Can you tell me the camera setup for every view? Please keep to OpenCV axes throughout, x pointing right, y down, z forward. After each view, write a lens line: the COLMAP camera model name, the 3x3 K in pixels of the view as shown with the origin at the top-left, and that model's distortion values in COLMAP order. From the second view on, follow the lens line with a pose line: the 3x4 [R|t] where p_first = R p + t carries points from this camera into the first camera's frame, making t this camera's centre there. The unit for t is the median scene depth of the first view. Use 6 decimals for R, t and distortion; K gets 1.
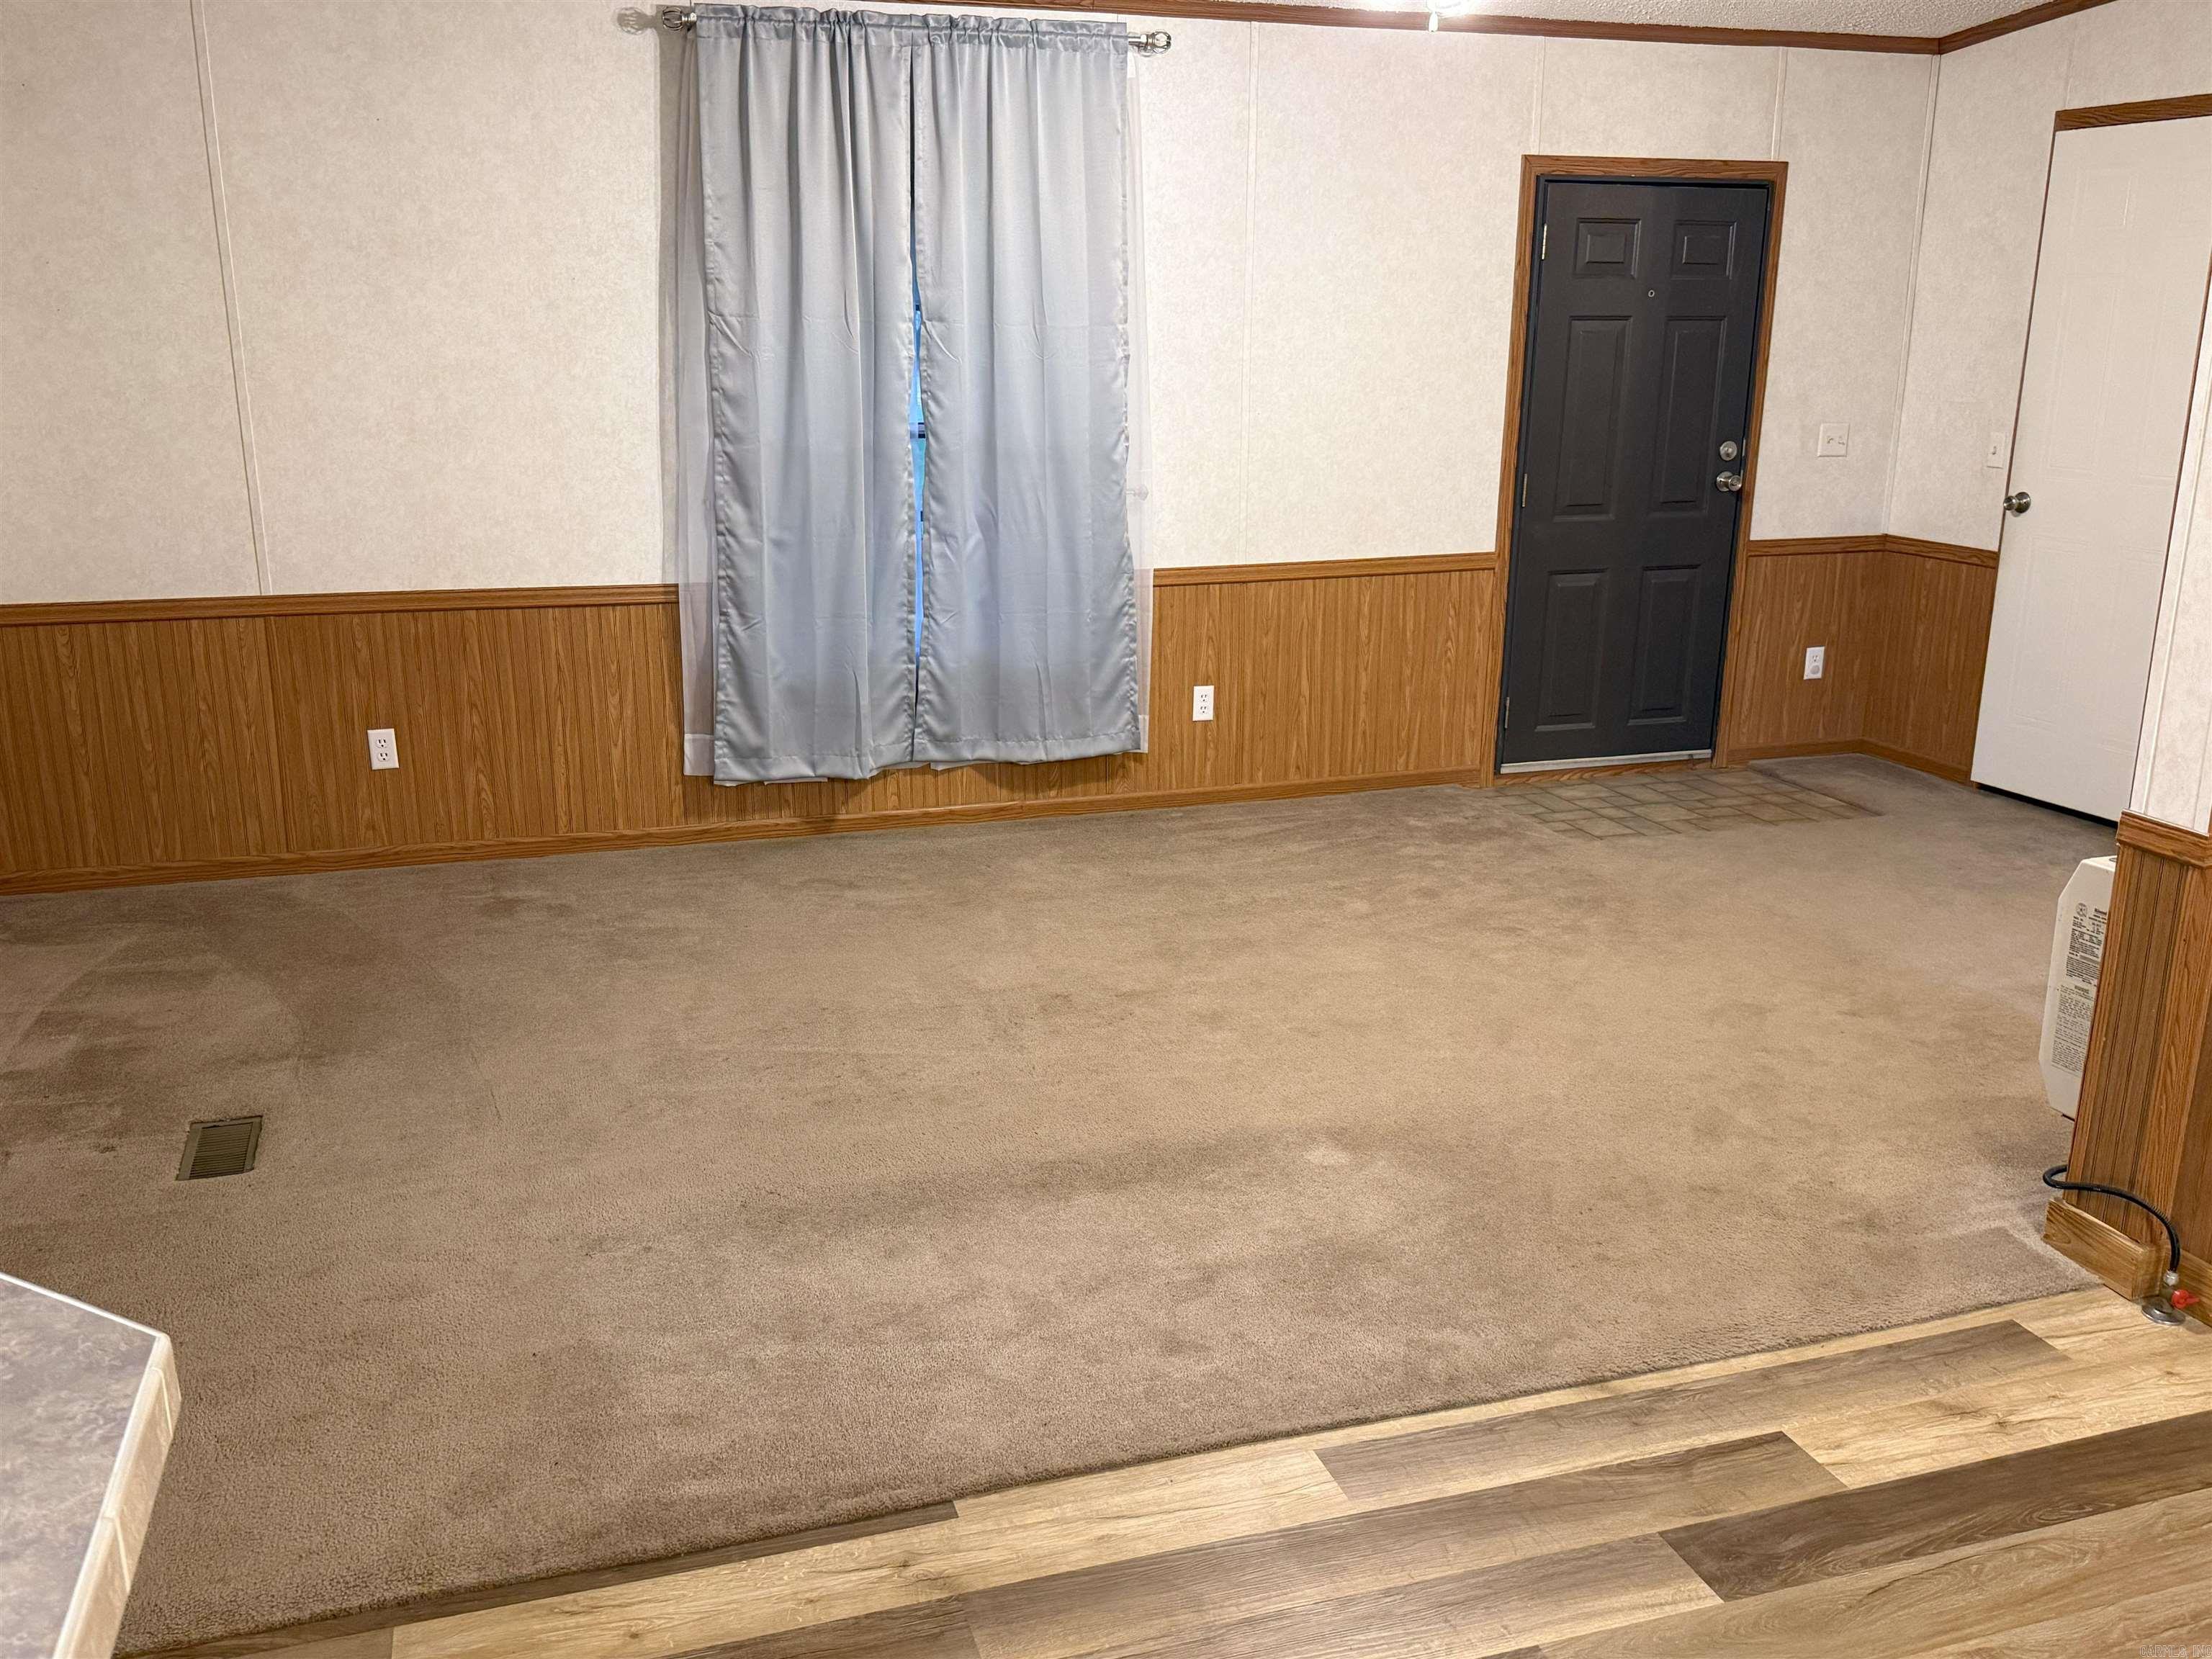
lens RADIAL K [[1836.1, 0, 1106.0], [0, 1836.1, 829.5], [0, 0, 1]] dist [-0.000987, -0.007454]
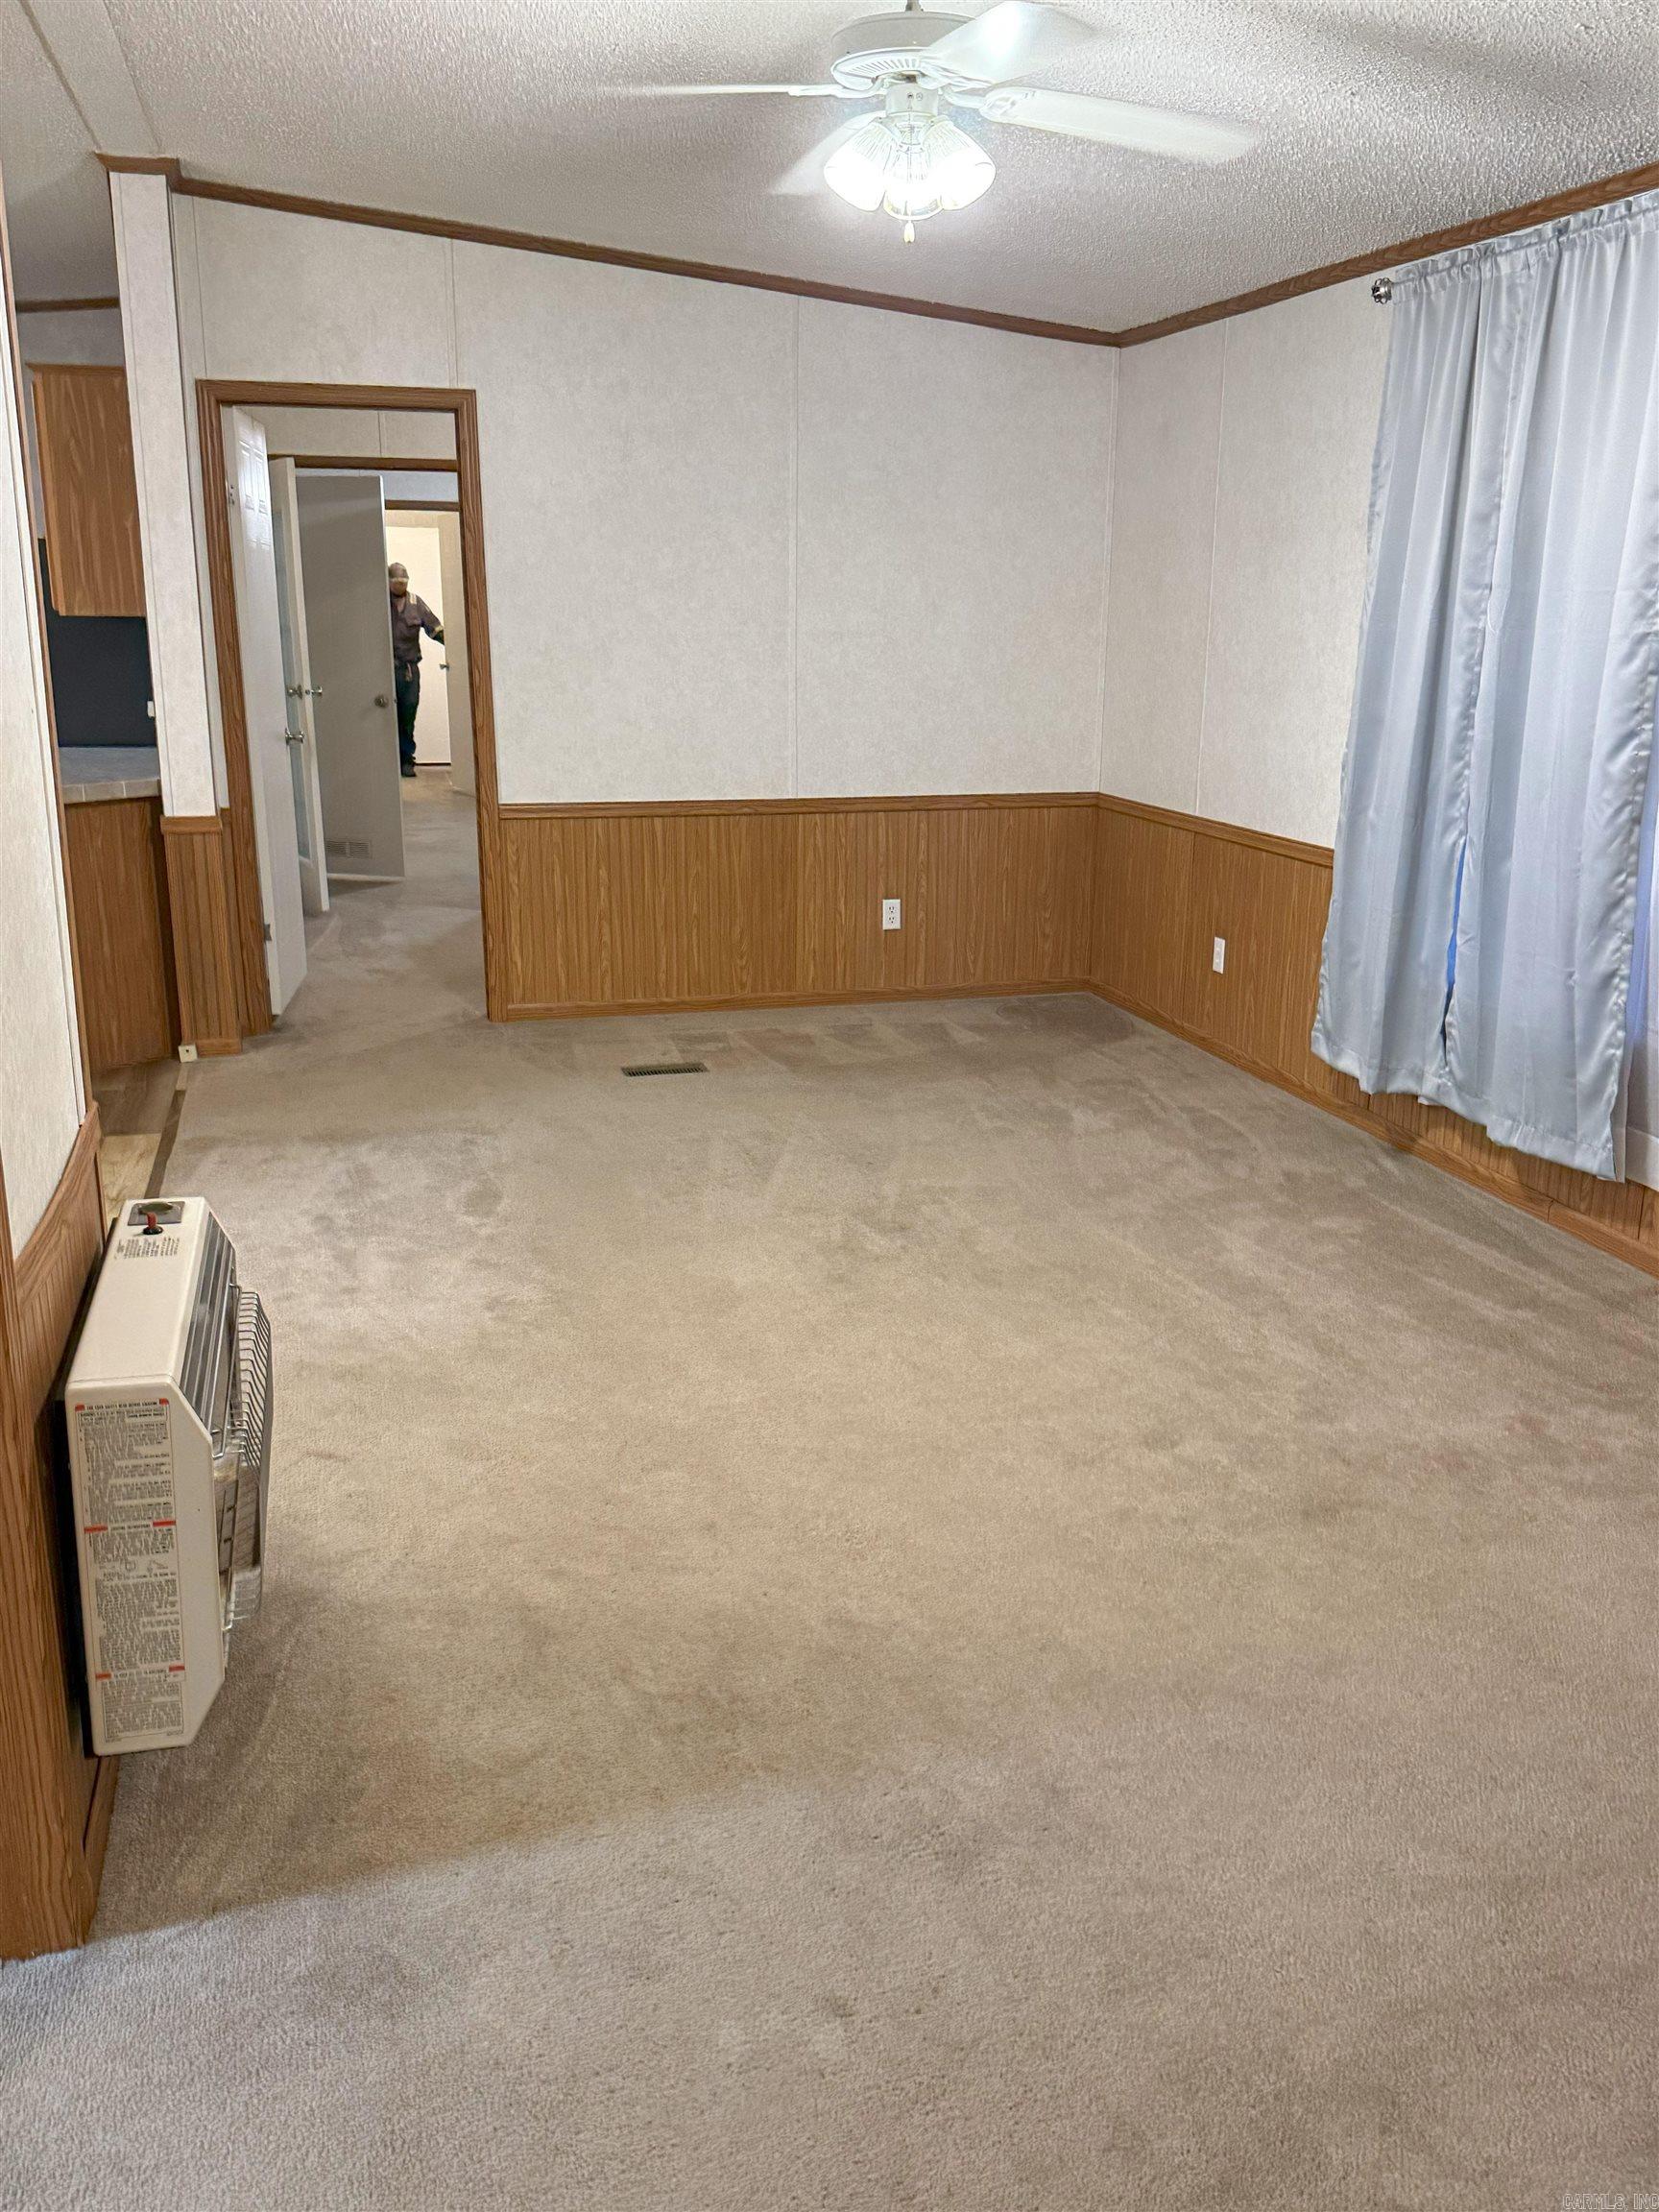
lens RADIAL K [[1888.2, 0, 829.5], [0, 1888.2, 1106.0], [0, 0, 1]] dist [0.003719, 0.001522]
pose [[-0.053802, 0.249486, -0.966883, 0.852011], [-0.276315, 0.926756, 0.254507, -0.200550], [0.959560, 0.280857, 0.019075, 0.783708]]
